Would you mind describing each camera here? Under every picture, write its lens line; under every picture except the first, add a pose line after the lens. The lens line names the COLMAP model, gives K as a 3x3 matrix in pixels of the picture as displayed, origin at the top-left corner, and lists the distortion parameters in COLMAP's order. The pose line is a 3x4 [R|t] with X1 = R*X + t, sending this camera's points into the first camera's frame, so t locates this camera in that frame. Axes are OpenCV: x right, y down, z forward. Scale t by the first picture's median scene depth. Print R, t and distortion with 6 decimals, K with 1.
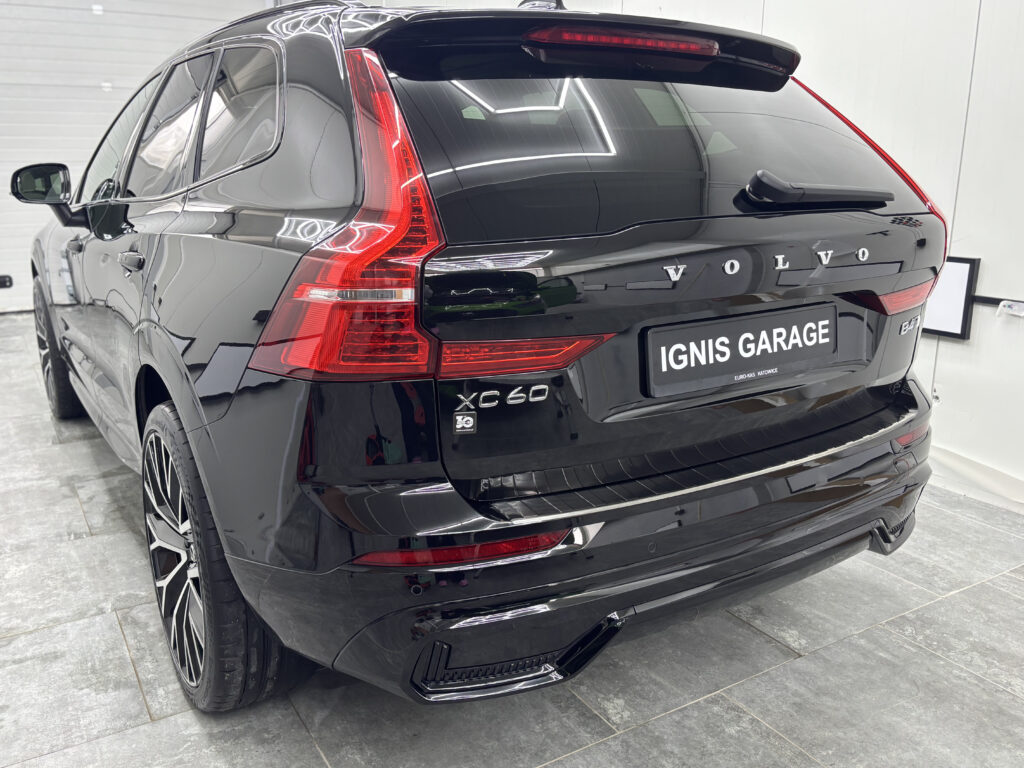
lens RADIAL K [[862.5, 0, 512.0], [0, 862.5, 384.0], [0, 0, 1]] dist [0.000584, 0.005325]
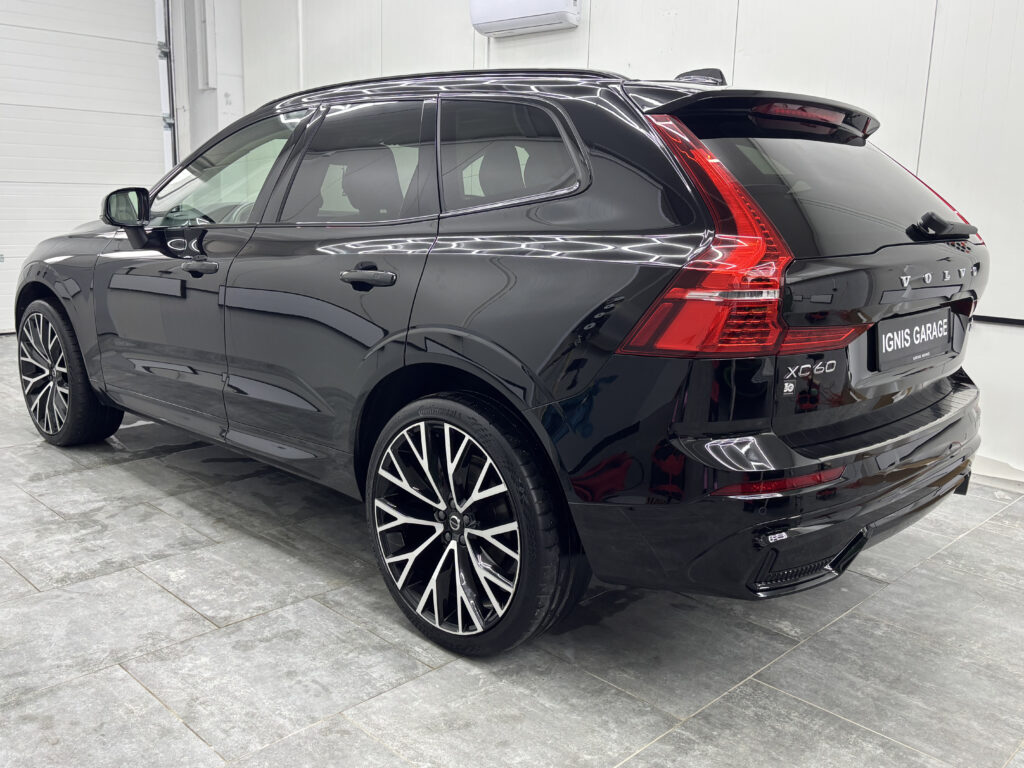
lens RADIAL K [[895.5, 0, 512.0], [0, 895.5, 384.0], [0, 0, 1]] dist [0.011299, 0.000866]
pose [[0.972555, -0.023114, 0.231521, -0.677319], [0.033124, 0.998673, -0.039441, 0.066835], [-0.230302, 0.046027, 0.972030, -0.248406]]
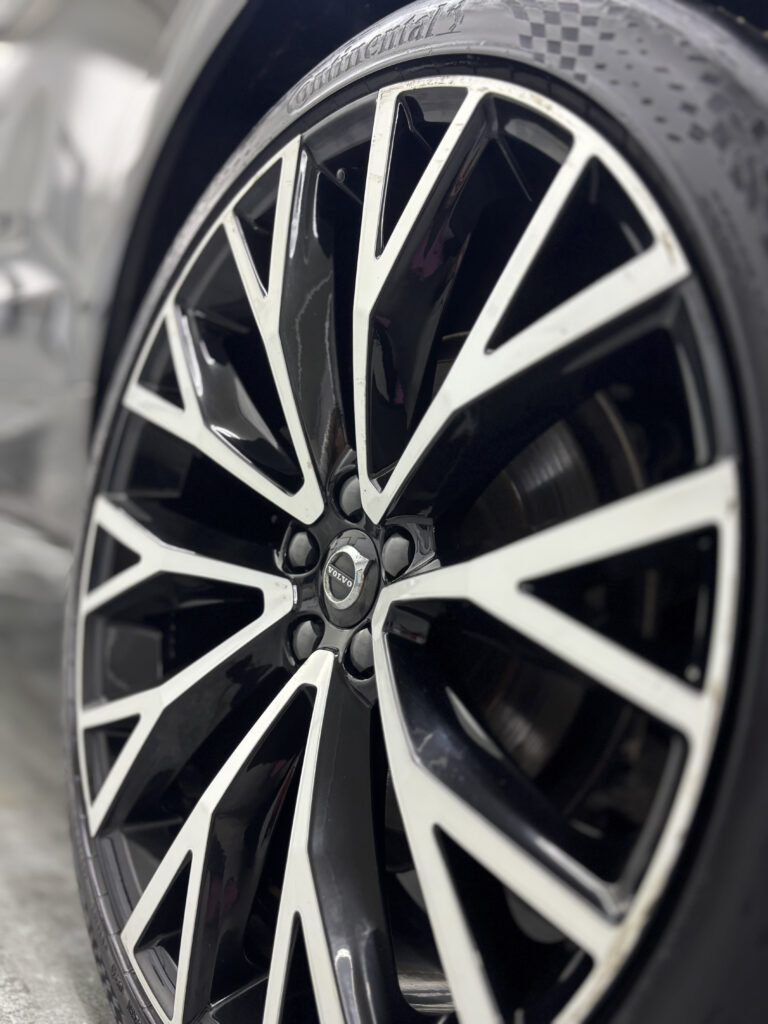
lens RADIAL K [[895.5, 0, 384.0], [0, 895.5, 512.0], [0, 0, 1]] dist [0.011299, 0.000866]
pose [[0.975551, 0.185869, 0.117271, -0.466451], [-0.156157, 0.961709, -0.225233, 0.281134], [-0.154644, 0.201414, 0.967222, 0.857442]]
